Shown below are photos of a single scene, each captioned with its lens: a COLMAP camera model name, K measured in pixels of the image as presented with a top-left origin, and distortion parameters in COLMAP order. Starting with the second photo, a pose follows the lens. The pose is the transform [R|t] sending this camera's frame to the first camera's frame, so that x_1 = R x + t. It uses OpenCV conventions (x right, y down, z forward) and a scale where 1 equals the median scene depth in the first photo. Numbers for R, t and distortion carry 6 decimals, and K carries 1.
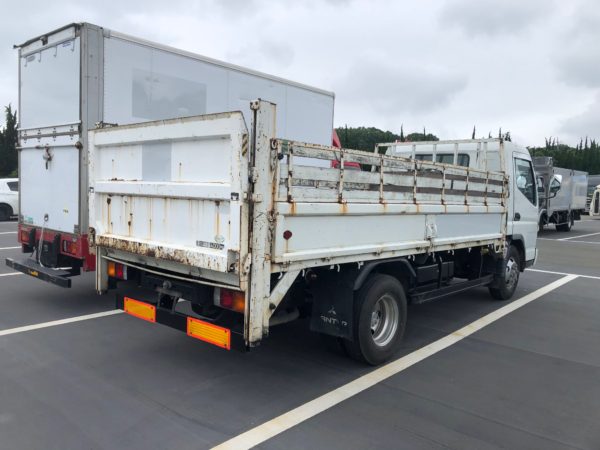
lens RADIAL K [[495.3, 0, 300.0], [0, 495.3, 225.0], [0, 0, 1]] dist [0.002993, 0.004752]
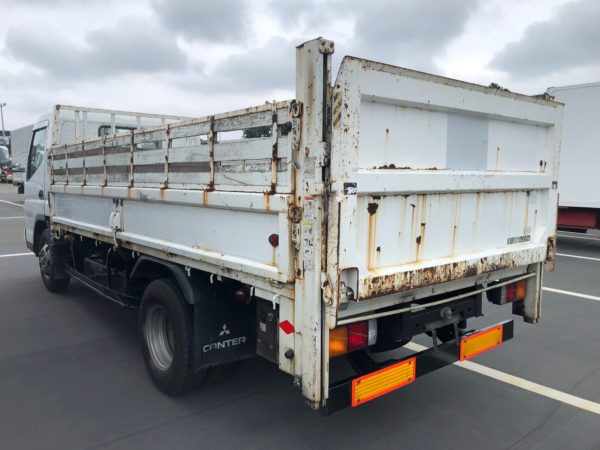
lens RADIAL K [[495.3, 0, 300.0], [0, 495.3, 225.0], [0, 0, 1]] dist [0.002993, 0.004752]
pose [[0.159752, -0.127869, 0.978841, -1.004193], [0.069322, 0.990580, 0.118089, -0.107952], [-0.984720, 0.048991, 0.167112, 1.092557]]
